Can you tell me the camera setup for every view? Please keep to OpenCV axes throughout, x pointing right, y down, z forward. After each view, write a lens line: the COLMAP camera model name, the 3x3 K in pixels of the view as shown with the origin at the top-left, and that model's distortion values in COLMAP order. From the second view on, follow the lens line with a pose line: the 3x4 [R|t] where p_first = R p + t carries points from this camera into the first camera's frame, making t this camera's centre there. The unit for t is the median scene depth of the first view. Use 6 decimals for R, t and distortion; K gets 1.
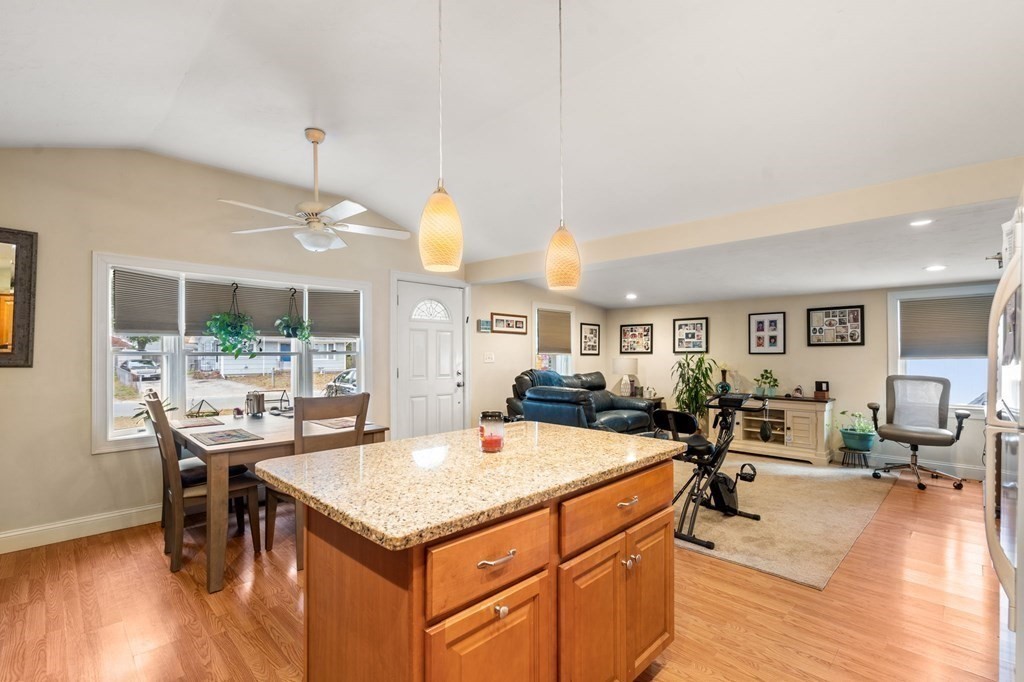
lens RADIAL K [[464.0, 0, 506.1], [0, 464.0, 344.1], [0, 0, 1]] dist [0.002594, 0.000700]
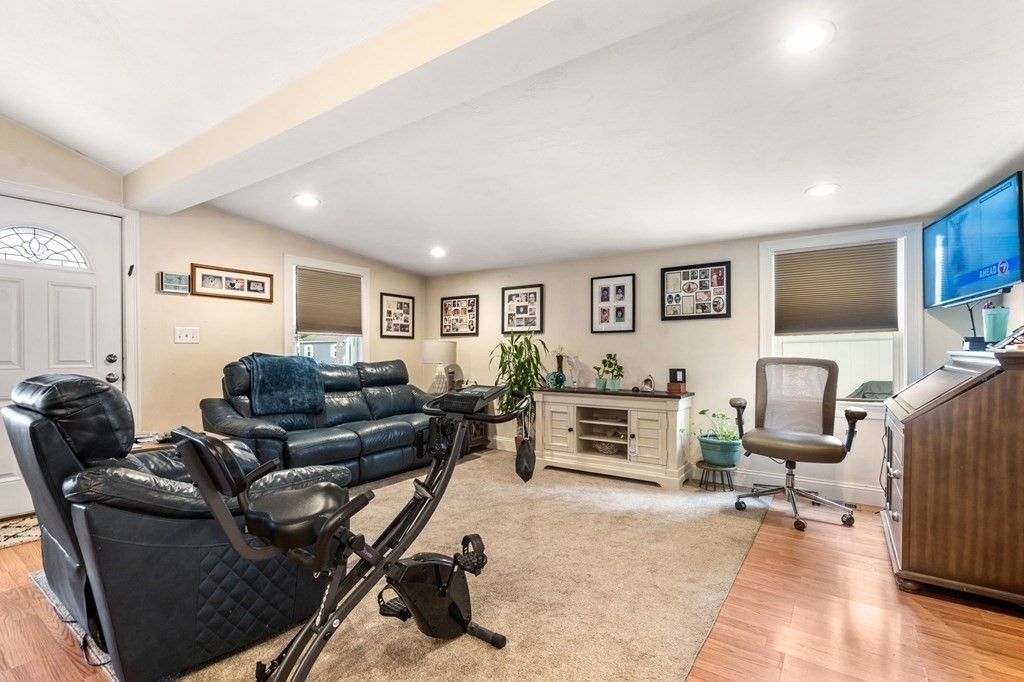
lens RADIAL K [[475.5, 0, 494.4], [0, 475.5, 347.7], [0, 0, 1]] dist [-0.000761, 0.000112]
pose [[0.987226, -0.000261, 0.159326, 0.266751], [-0.001831, 0.999914, 0.012987, 0.036473], [-0.159316, -0.013113, 0.987141, 0.302701]]
